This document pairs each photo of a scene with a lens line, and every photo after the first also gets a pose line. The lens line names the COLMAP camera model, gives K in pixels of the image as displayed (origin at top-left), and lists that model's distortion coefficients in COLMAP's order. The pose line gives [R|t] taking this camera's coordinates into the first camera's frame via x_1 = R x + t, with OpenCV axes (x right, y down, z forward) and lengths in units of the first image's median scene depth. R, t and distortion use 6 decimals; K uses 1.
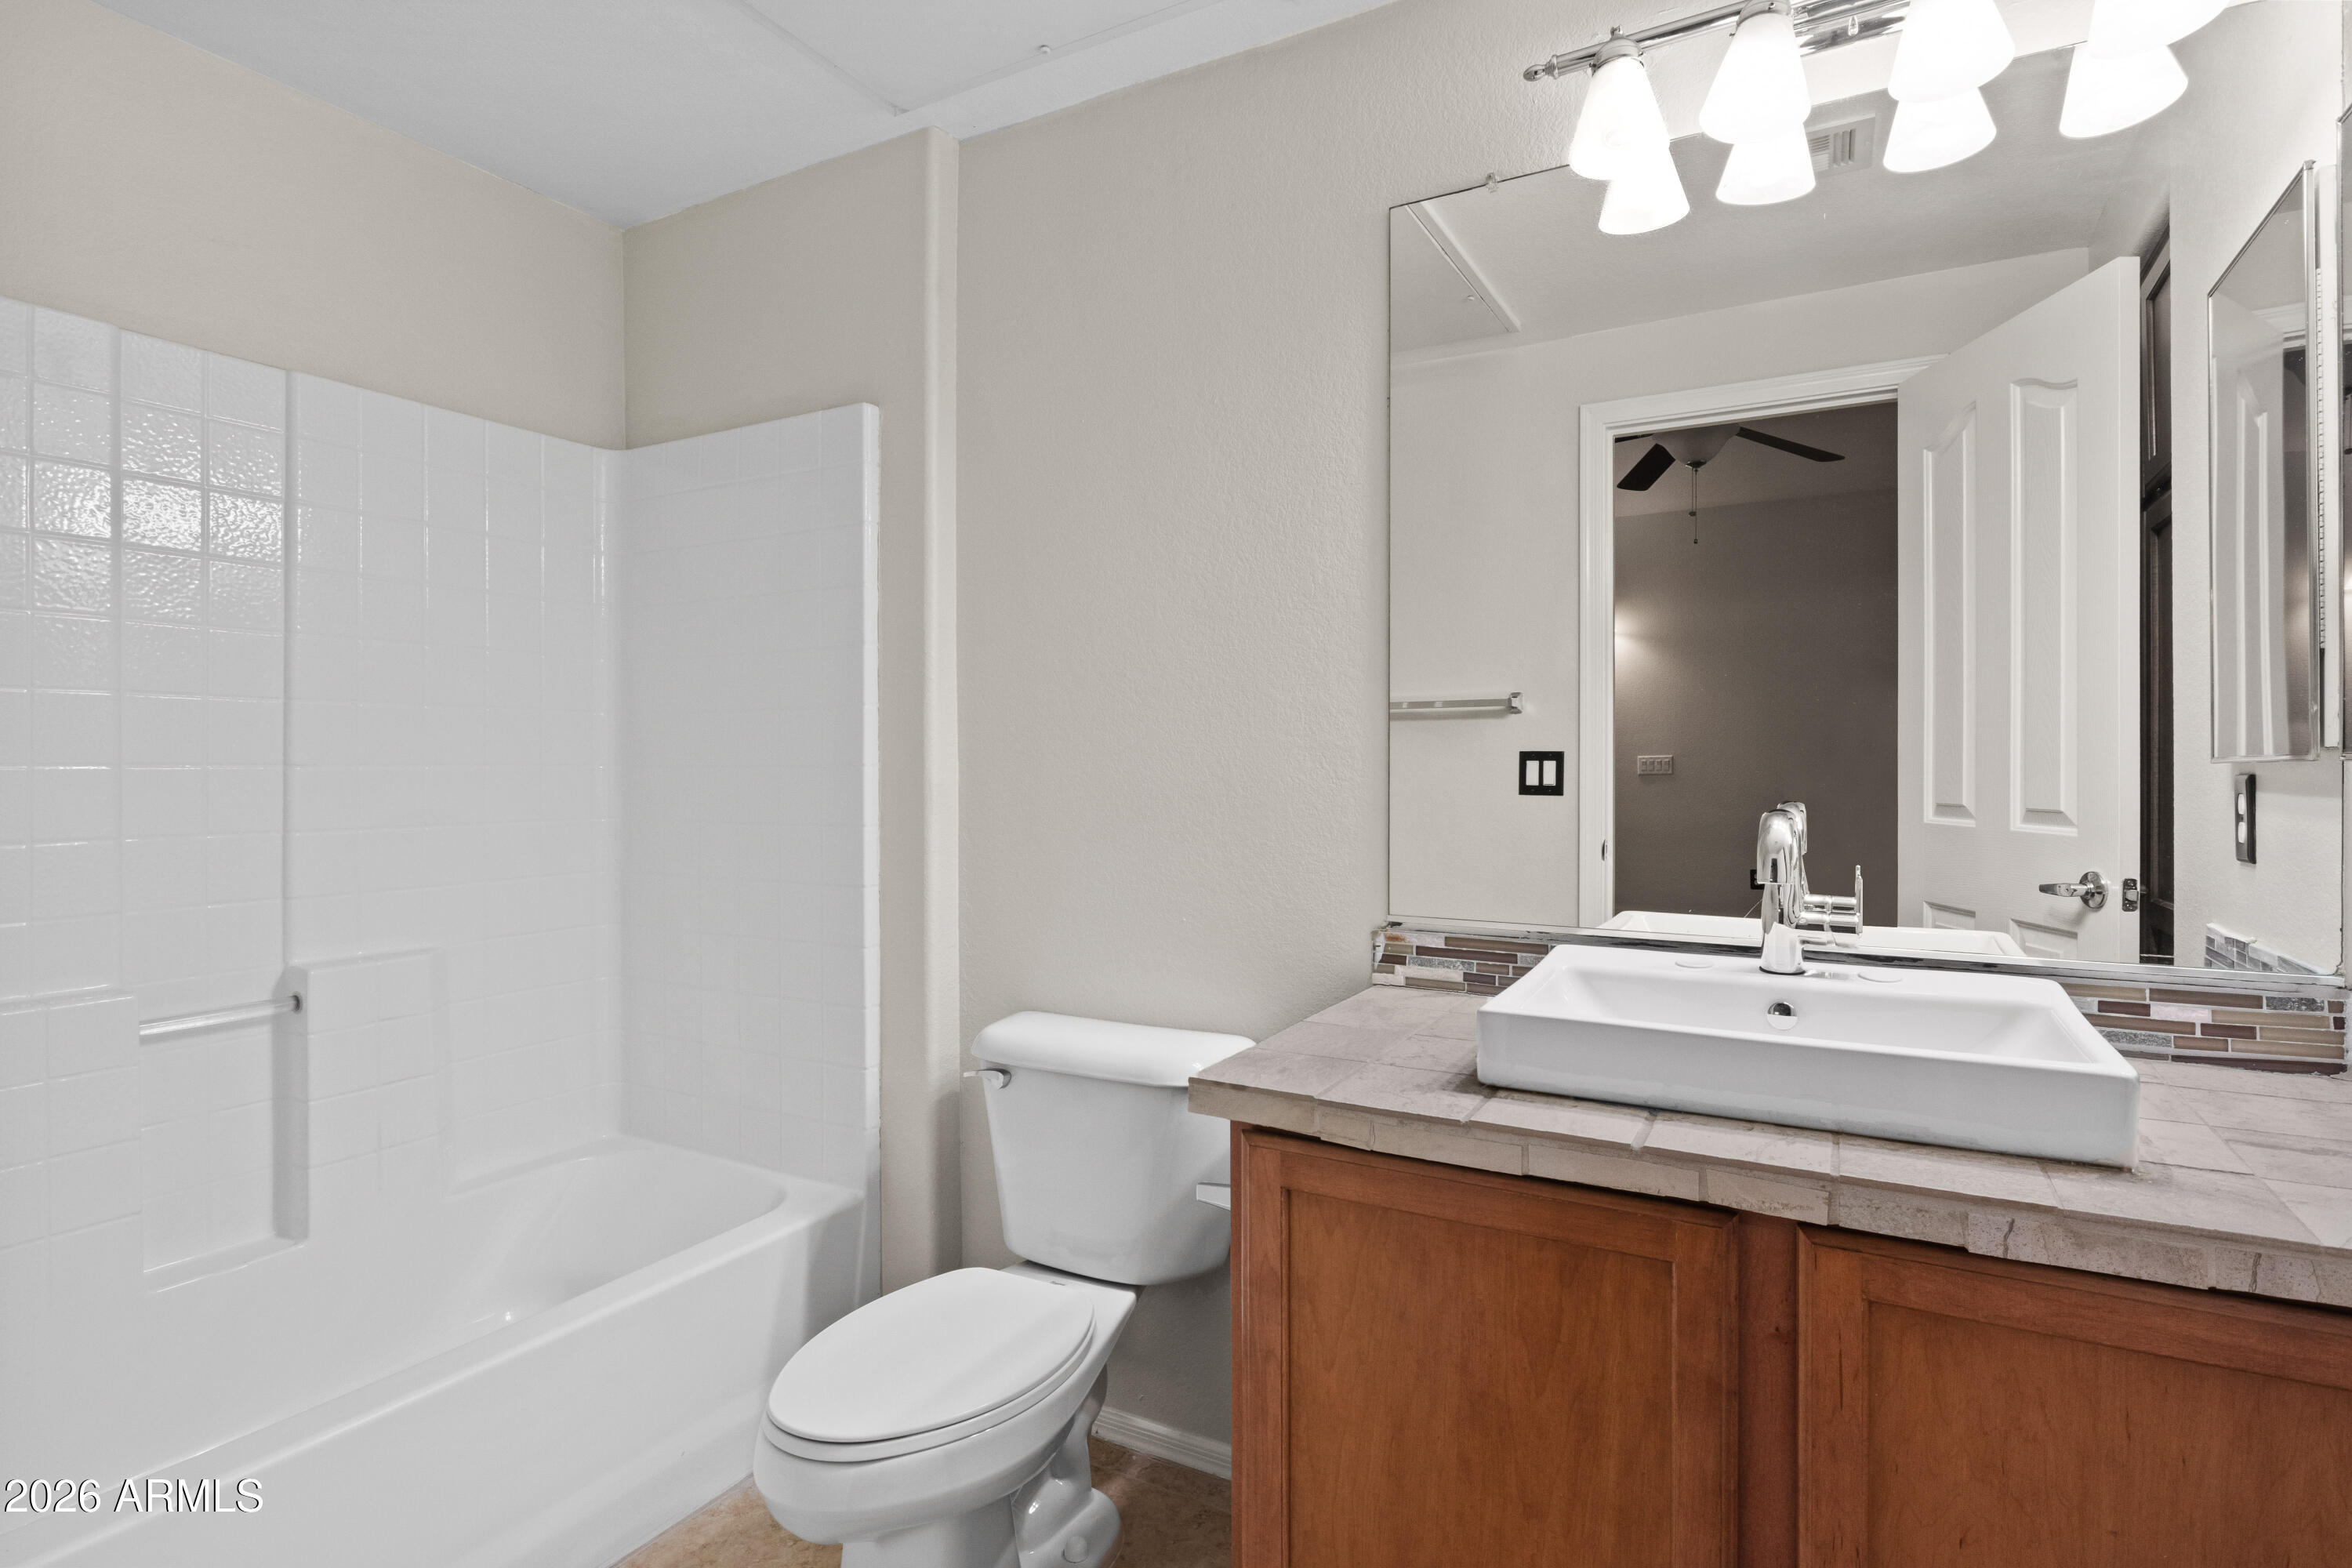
lens RADIAL K [[1208.5, 0, 1175.3], [0, 1208.5, 777.4], [0, 0, 1]] dist [-0.001667, -0.000518]
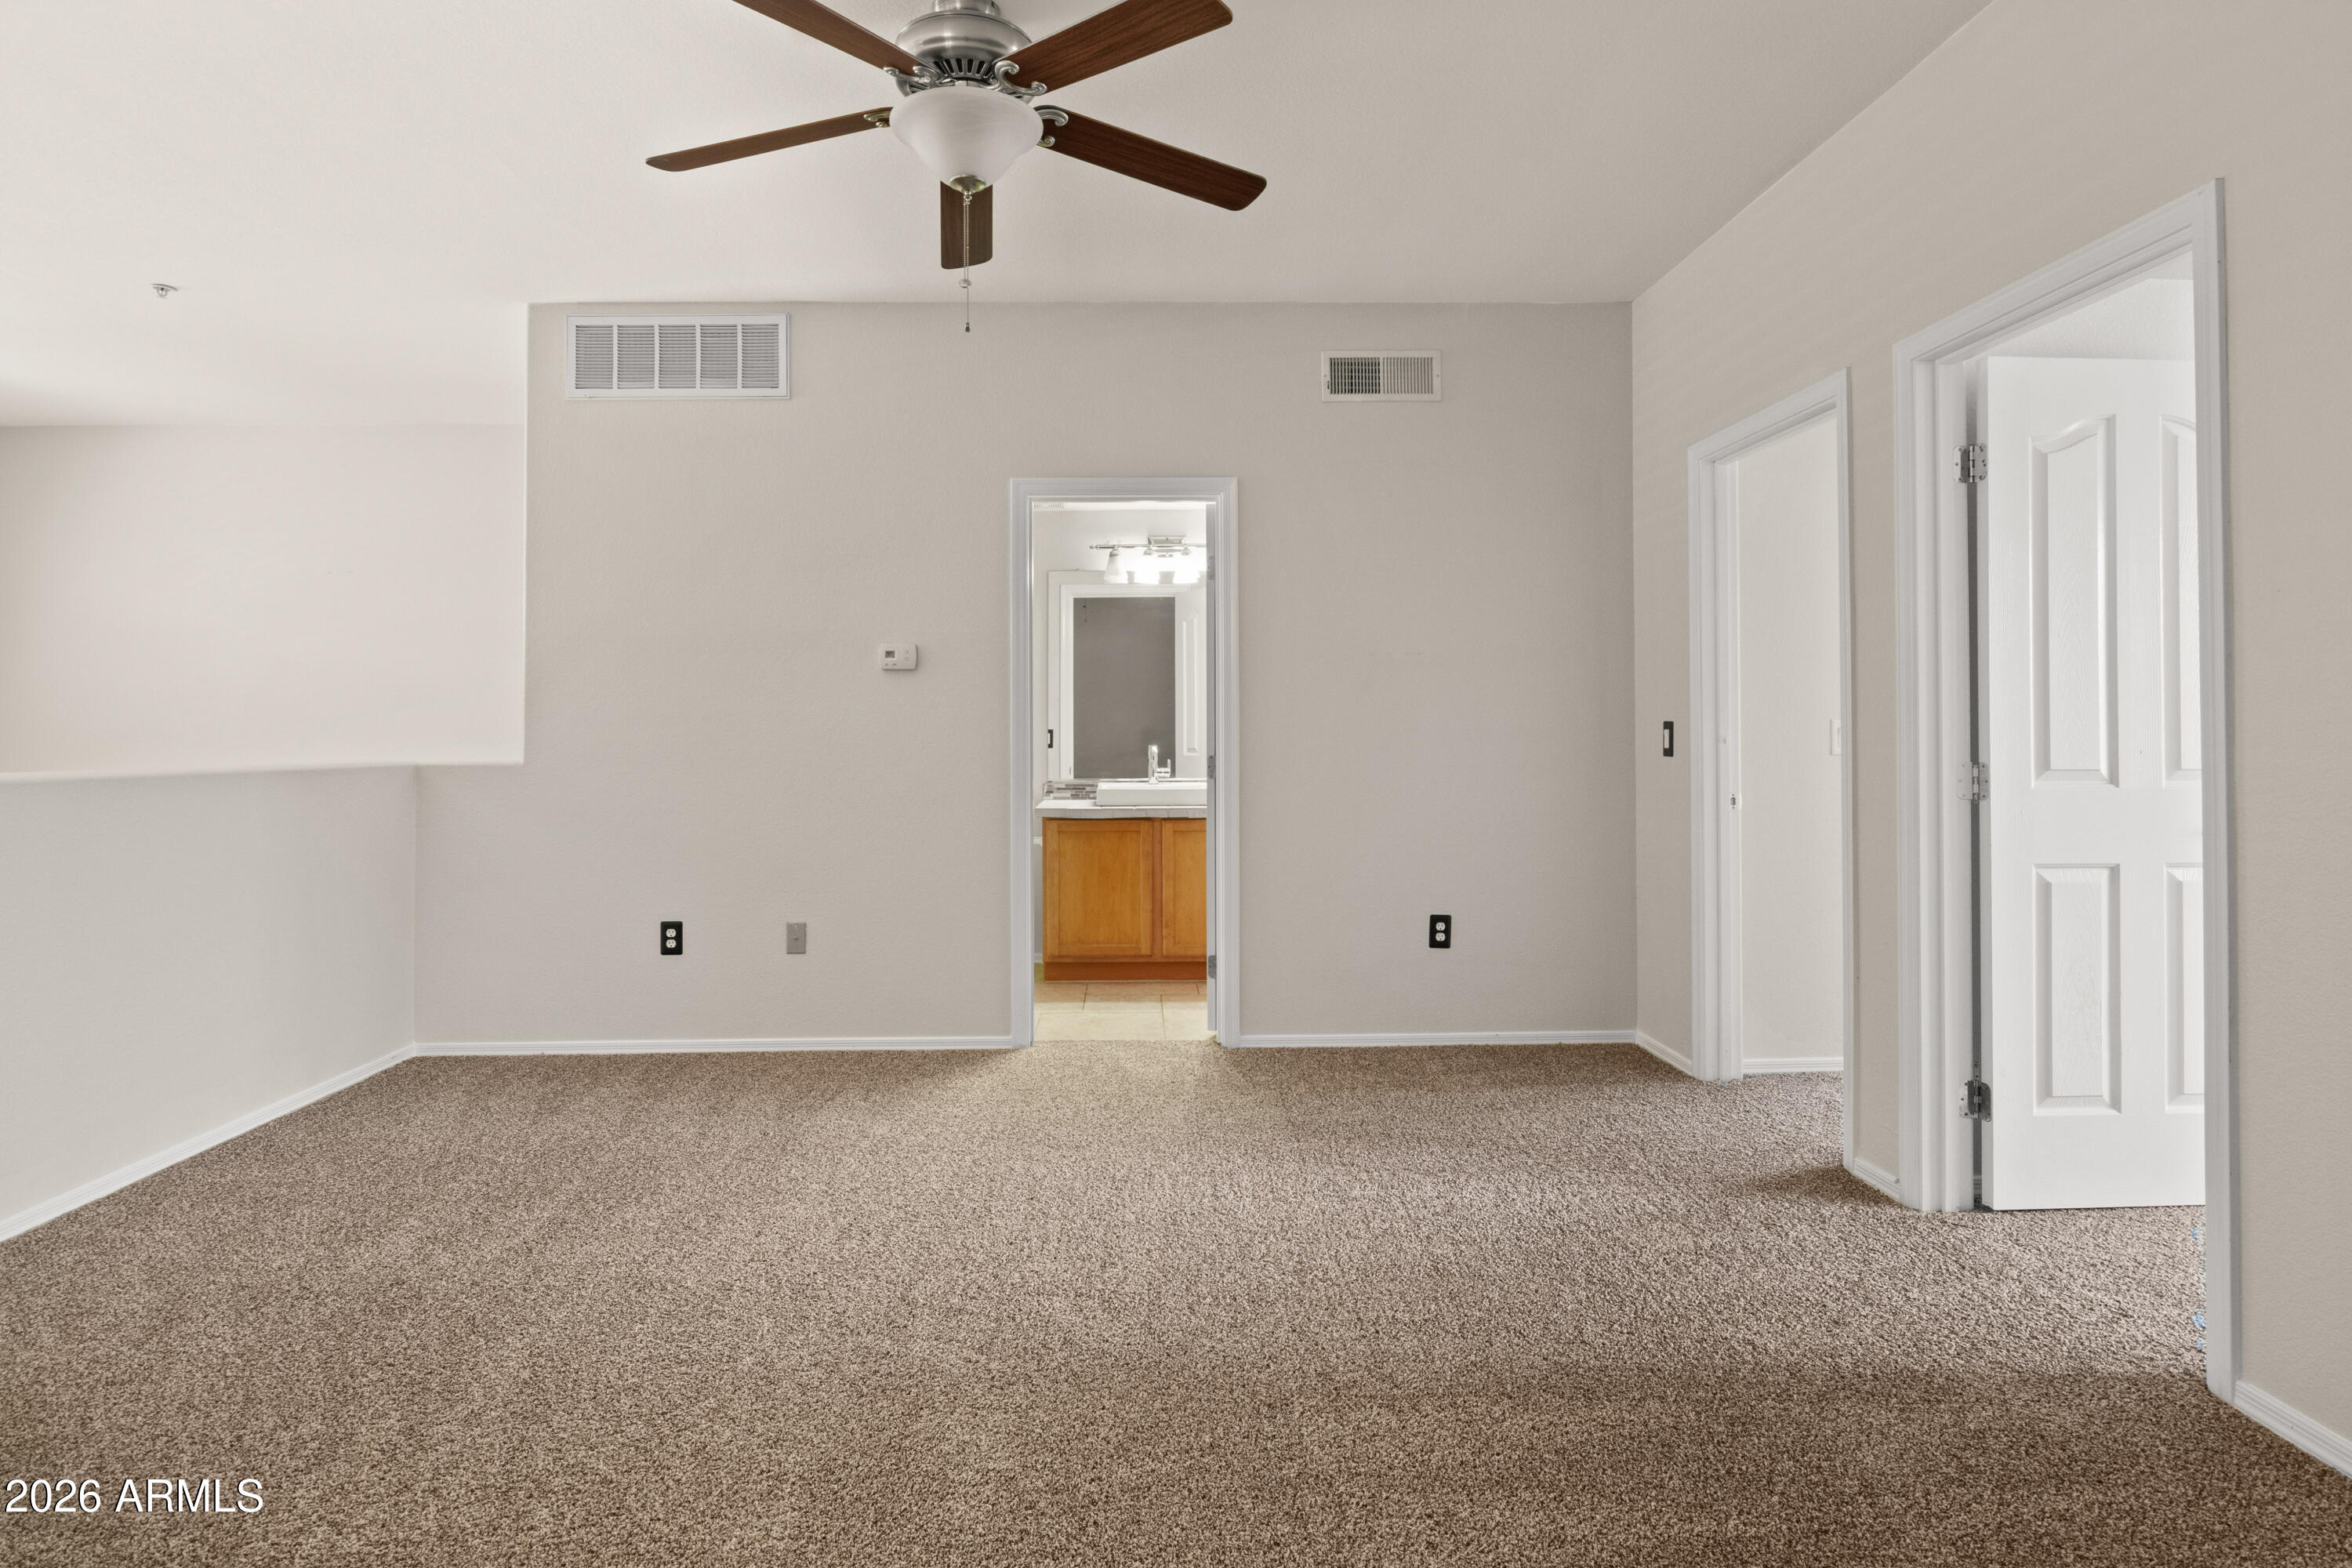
lens RADIAL K [[1208.5, 0, 1178.1], [0, 1208.5, 763.6], [0, 0, 1]] dist [-0.001667, -0.000518]
pose [[0.855860, -0.012533, 0.517055, -1.491280], [0.010905, 0.999921, 0.006186, 0.063127], [-0.517092, 0.000344, 0.855930, -2.465004]]
